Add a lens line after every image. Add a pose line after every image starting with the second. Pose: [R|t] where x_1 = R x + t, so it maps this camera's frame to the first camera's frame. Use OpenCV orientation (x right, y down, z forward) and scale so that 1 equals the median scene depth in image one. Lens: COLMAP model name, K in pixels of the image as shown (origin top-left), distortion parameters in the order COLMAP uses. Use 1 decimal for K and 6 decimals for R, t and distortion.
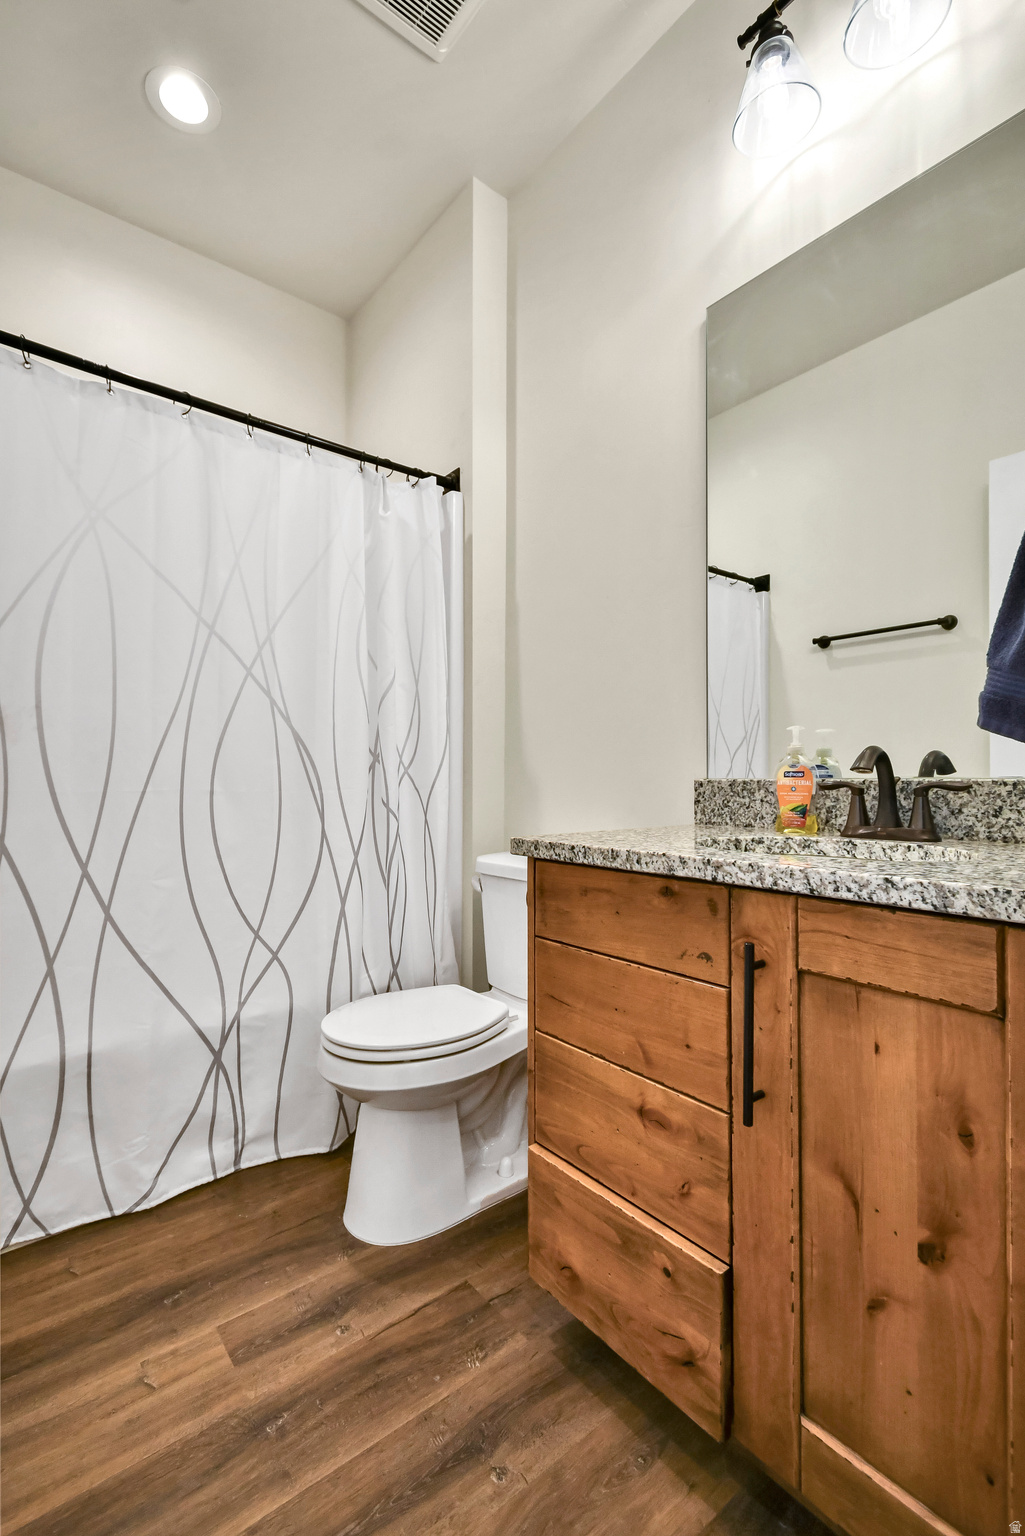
lens RADIAL K [[697.0, 0, 476.3], [0, 697.0, 992.0], [0, 0, 1]] dist [-0.003982, -0.001704]
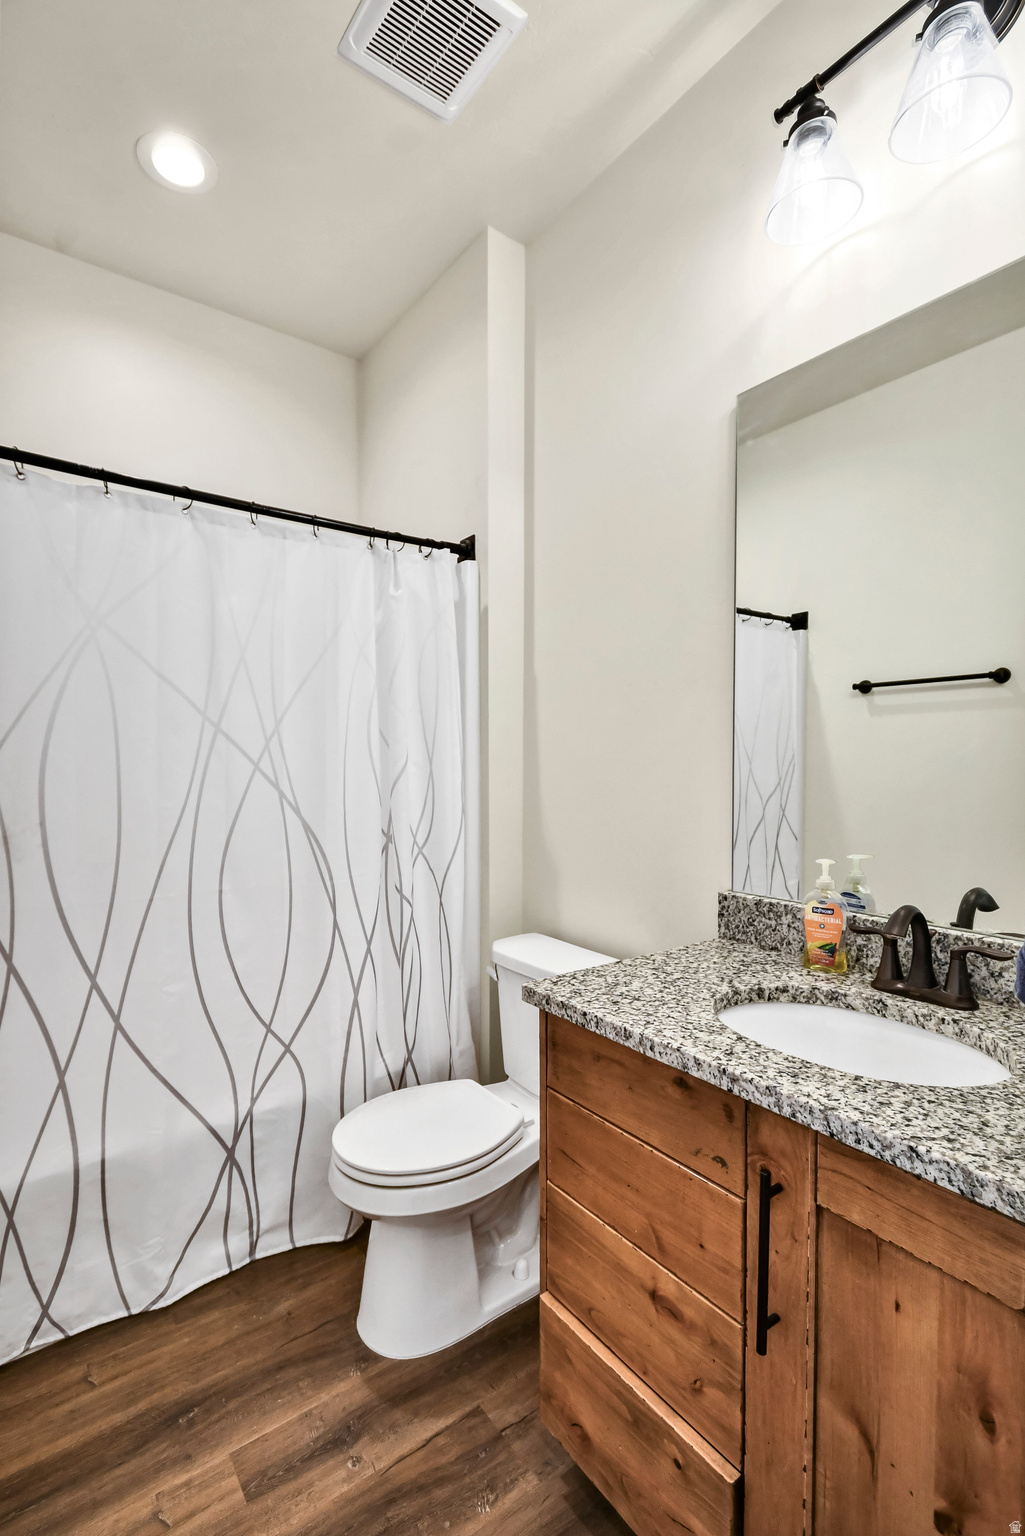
lens RADIAL K [[697.0, 0, 502.5], [0, 697.0, 756.0], [0, 0, 1]] dist [-0.003982, -0.001704]
pose [[0.999351, 0.000986, -0.036012, 0.053235], [0.000223, 0.999437, 0.033557, -0.532228], [0.036025, -0.033544, 0.998788, 0.045411]]
